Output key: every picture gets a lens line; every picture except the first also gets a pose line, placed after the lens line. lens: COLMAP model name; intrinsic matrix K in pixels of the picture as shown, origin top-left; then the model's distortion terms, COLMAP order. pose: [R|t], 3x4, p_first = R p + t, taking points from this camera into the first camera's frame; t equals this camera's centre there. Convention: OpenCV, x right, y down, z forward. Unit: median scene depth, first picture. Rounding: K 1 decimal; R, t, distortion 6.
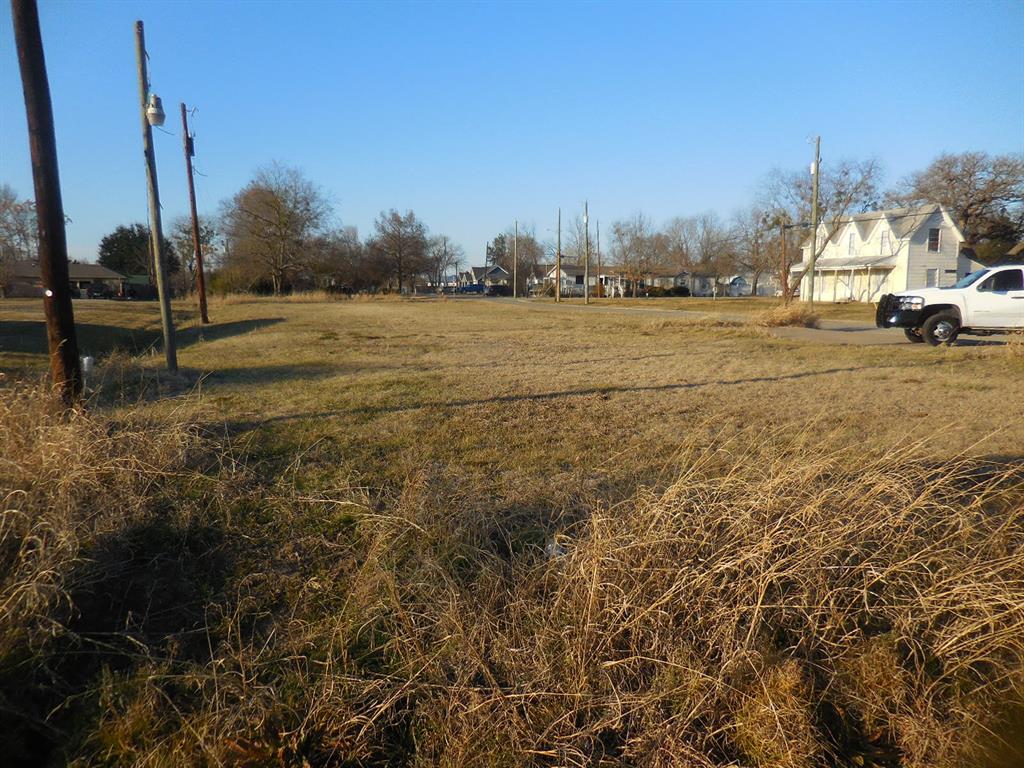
lens RADIAL K [[782.2, 0, 512.0], [0, 782.2, 384.0], [0, 0, 1]] dist [0.001896, 0.009011]
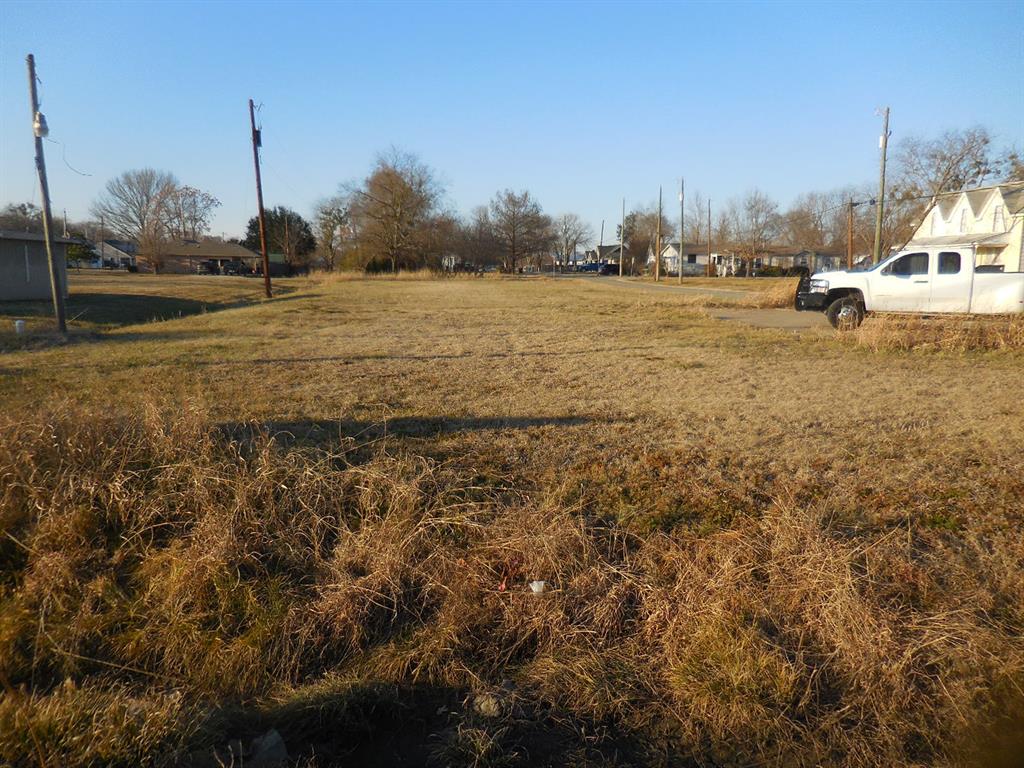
lens RADIAL K [[782.2, 0, 512.0], [0, 782.2, 384.0], [0, 0, 1]] dist [0.001896, 0.009011]
pose [[0.981457, 0.031446, -0.189083, 0.056437], [-0.026253, 0.999208, 0.029906, 0.000168], [0.189874, -0.024387, 0.981506, -0.008776]]
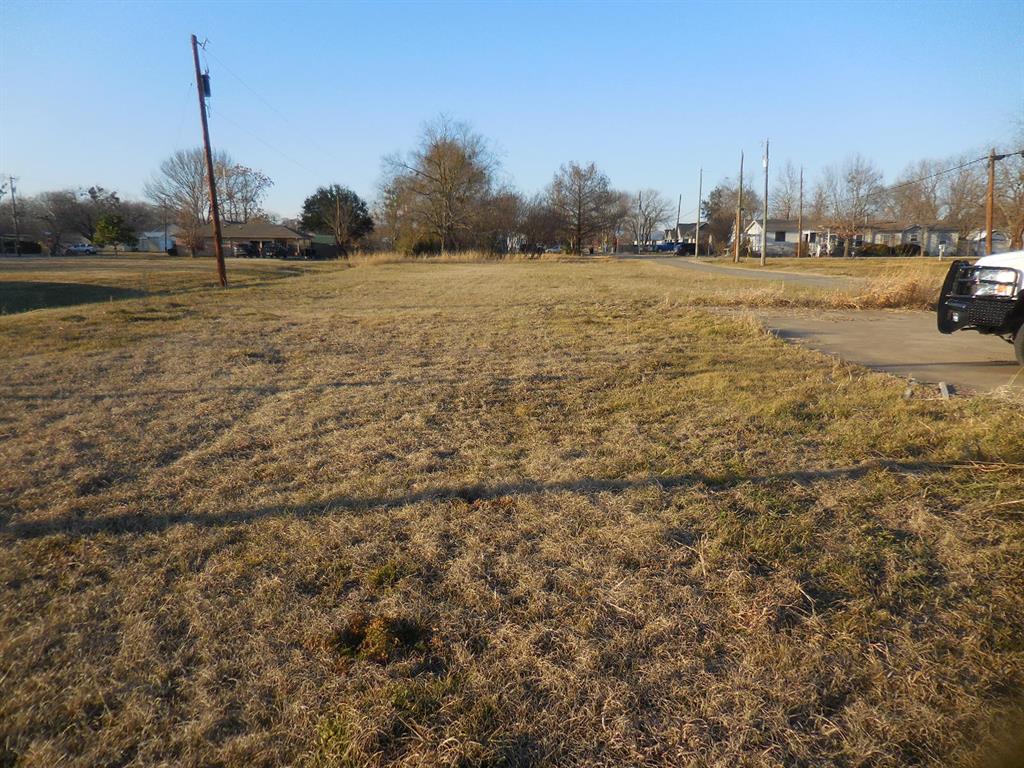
lens RADIAL K [[782.2, 0, 512.0], [0, 782.2, 384.0], [0, 0, 1]] dist [0.001896, 0.009011]
pose [[0.954591, 0.047950, -0.294036, 0.066702], [-0.032550, 0.997841, 0.057047, -0.010706], [0.296136, -0.044885, 0.954091, 0.084105]]
